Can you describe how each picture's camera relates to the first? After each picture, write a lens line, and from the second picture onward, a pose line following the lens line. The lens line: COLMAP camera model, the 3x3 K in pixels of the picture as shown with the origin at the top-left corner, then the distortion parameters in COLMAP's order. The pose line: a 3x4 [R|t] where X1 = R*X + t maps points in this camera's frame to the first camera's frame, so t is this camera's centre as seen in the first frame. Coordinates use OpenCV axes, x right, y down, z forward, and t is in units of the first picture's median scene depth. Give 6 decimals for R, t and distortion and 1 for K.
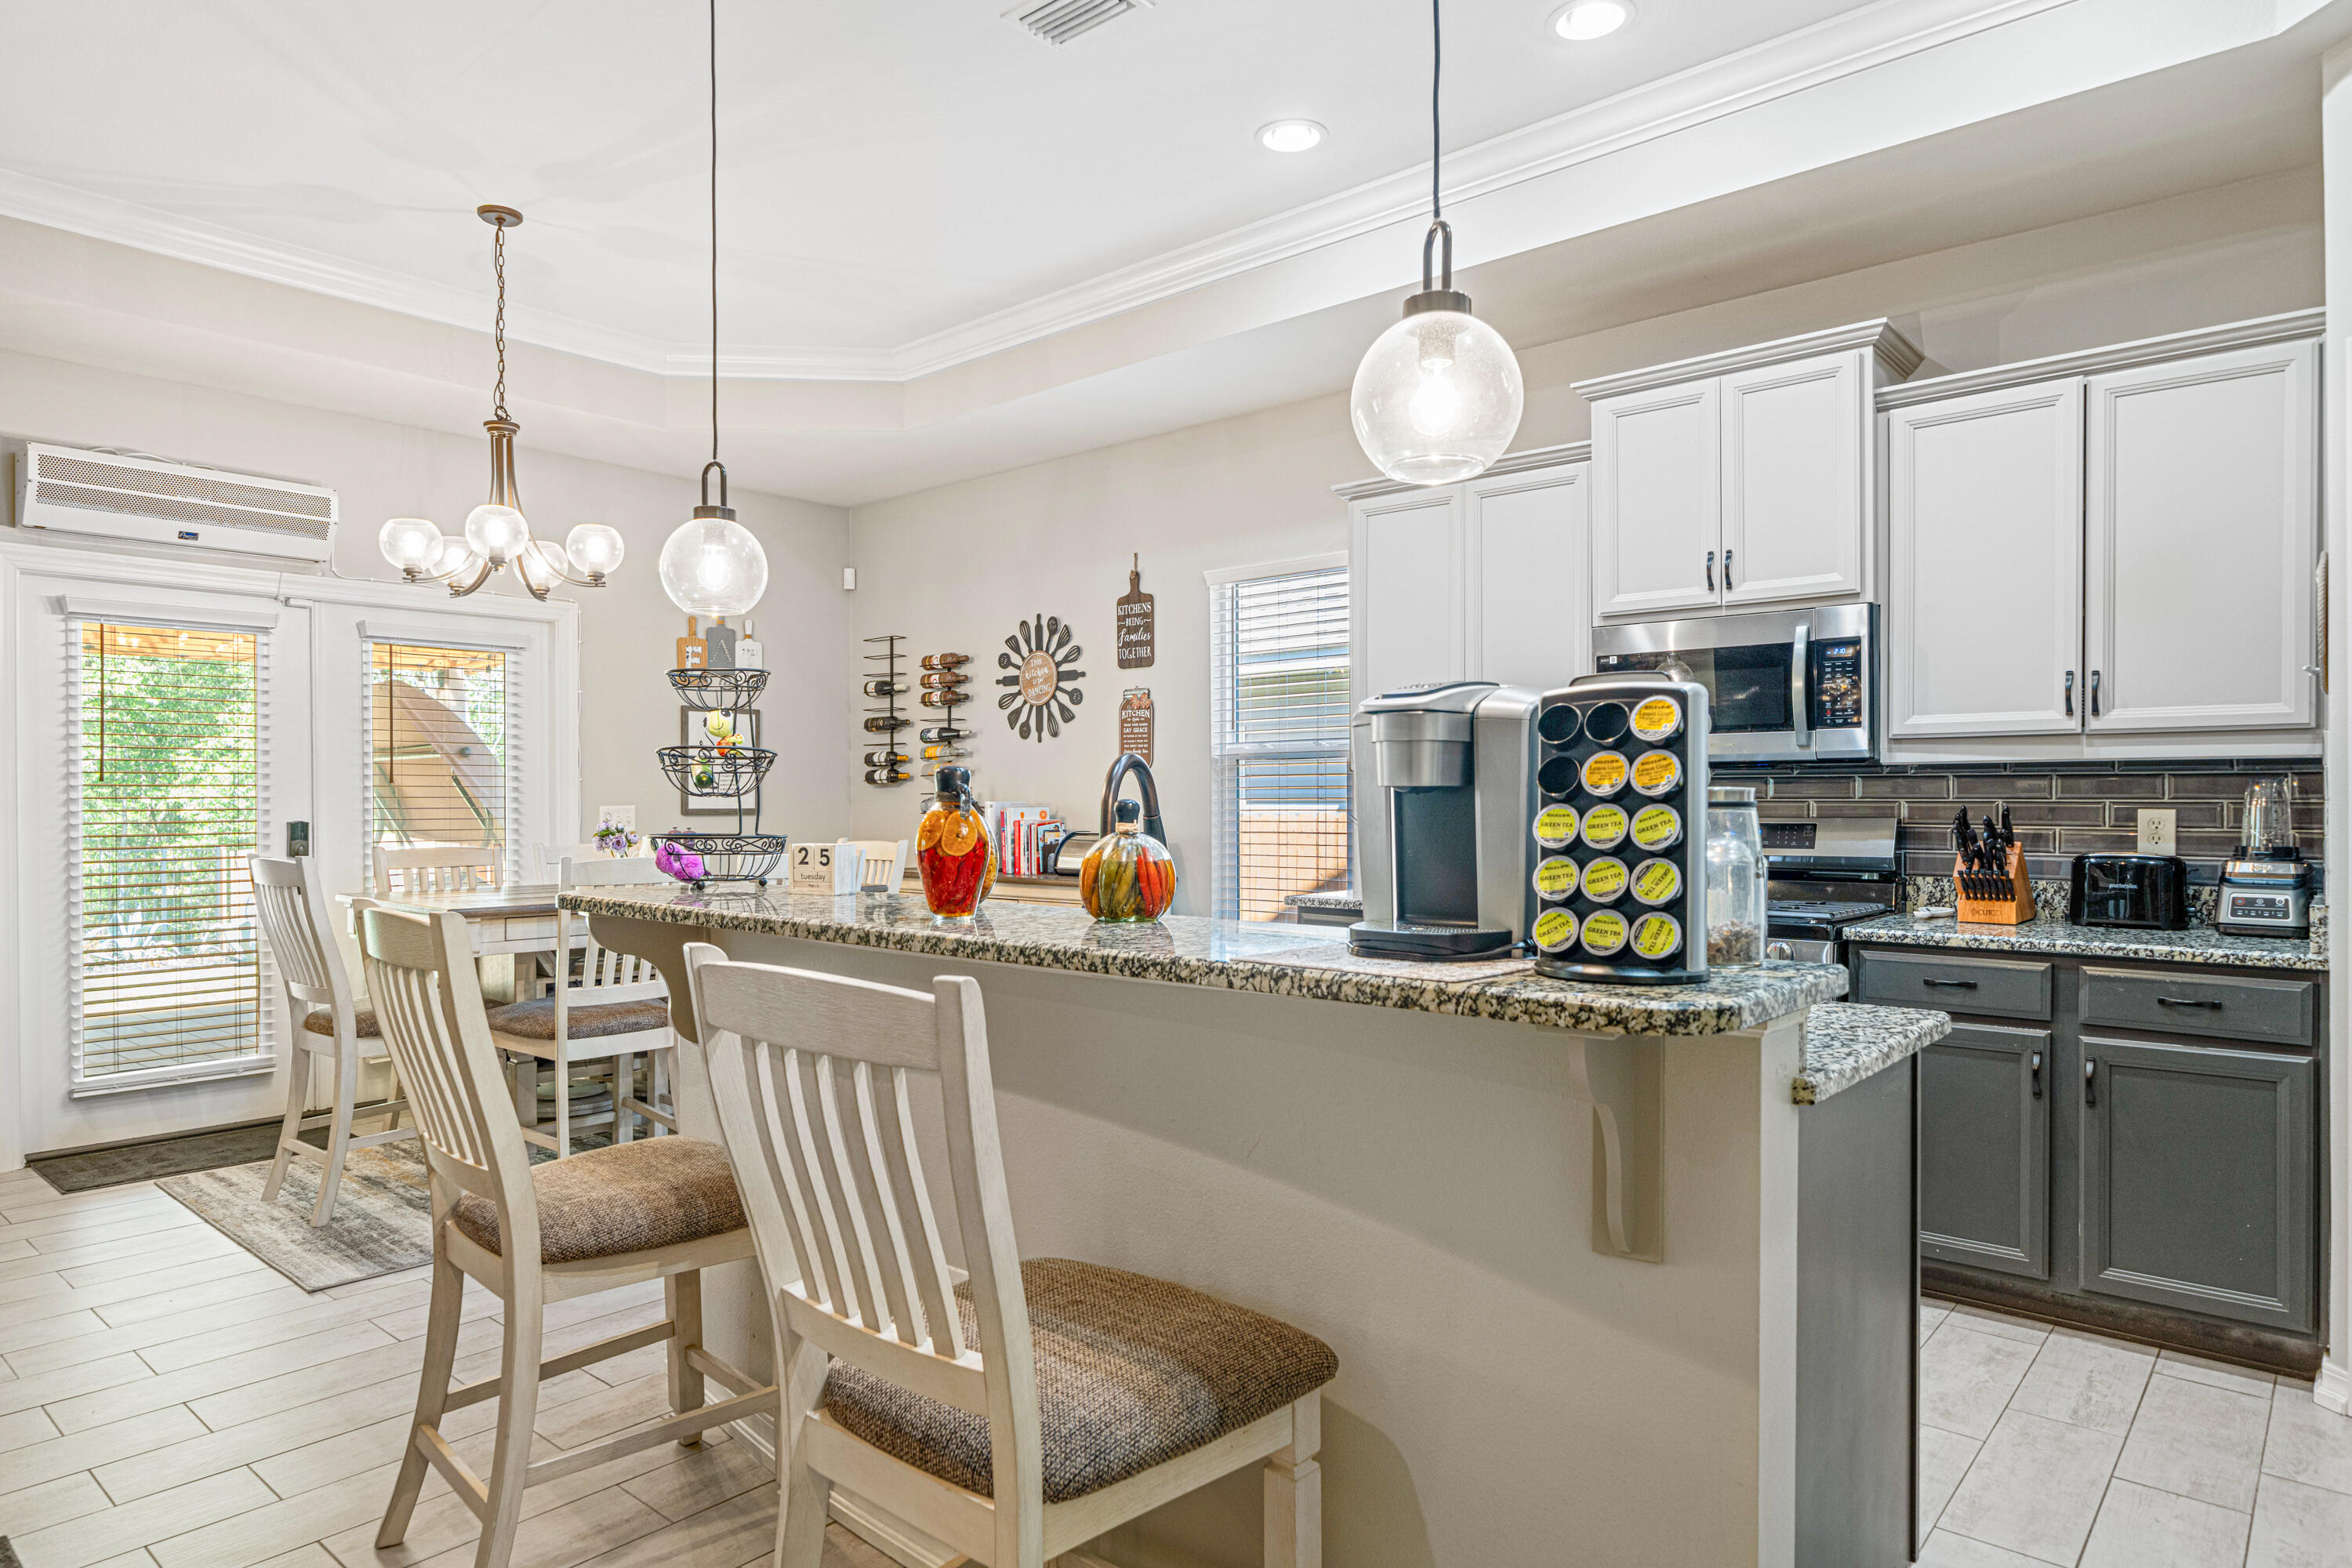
lens RADIAL K [[1351.6, 0, 1174.4], [0, 1351.6, 783.2], [0, 0, 1]] dist [-0.000108, -0.000753]
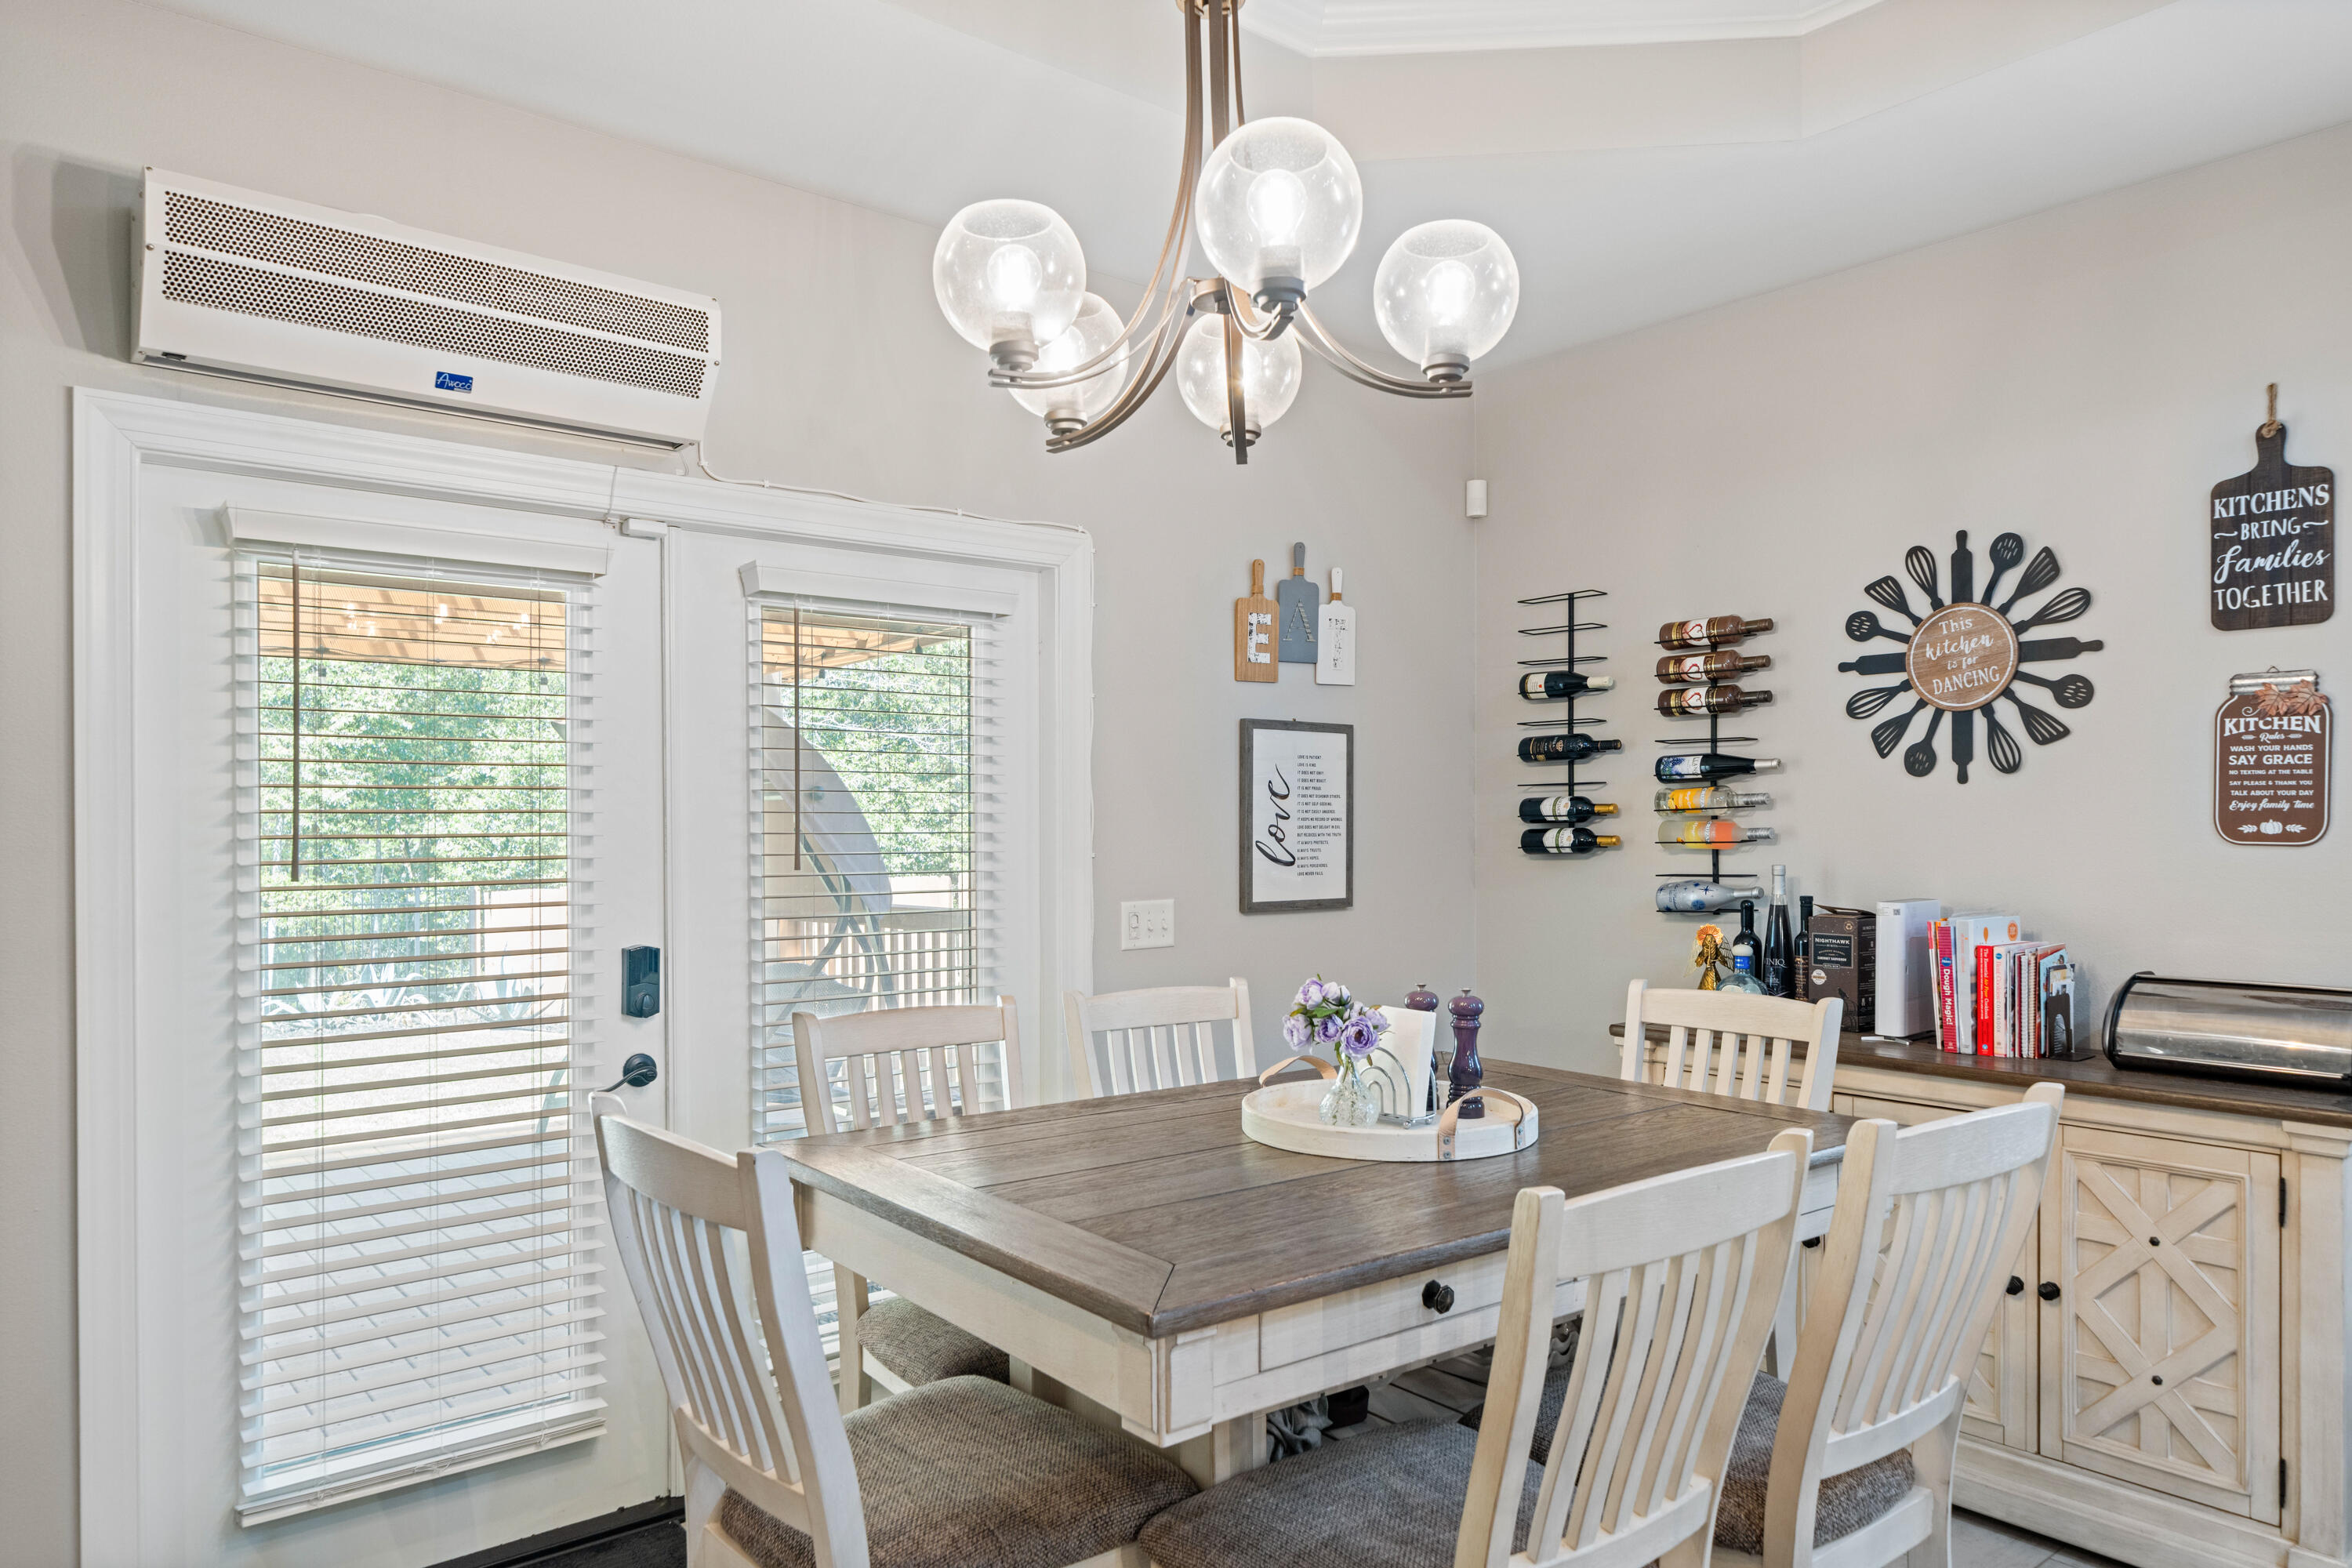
lens RADIAL K [[1468.7, 0, 1178.1], [0, 1468.7, 794.5], [0, 0, 1]] dist [-0.003586, 0.002124]
pose [[0.986510, -0.002664, -0.163682, -0.302645], [0.001708, 0.999981, -0.005984, -0.023220], [0.163695, 0.005623, 0.986495, 0.409143]]
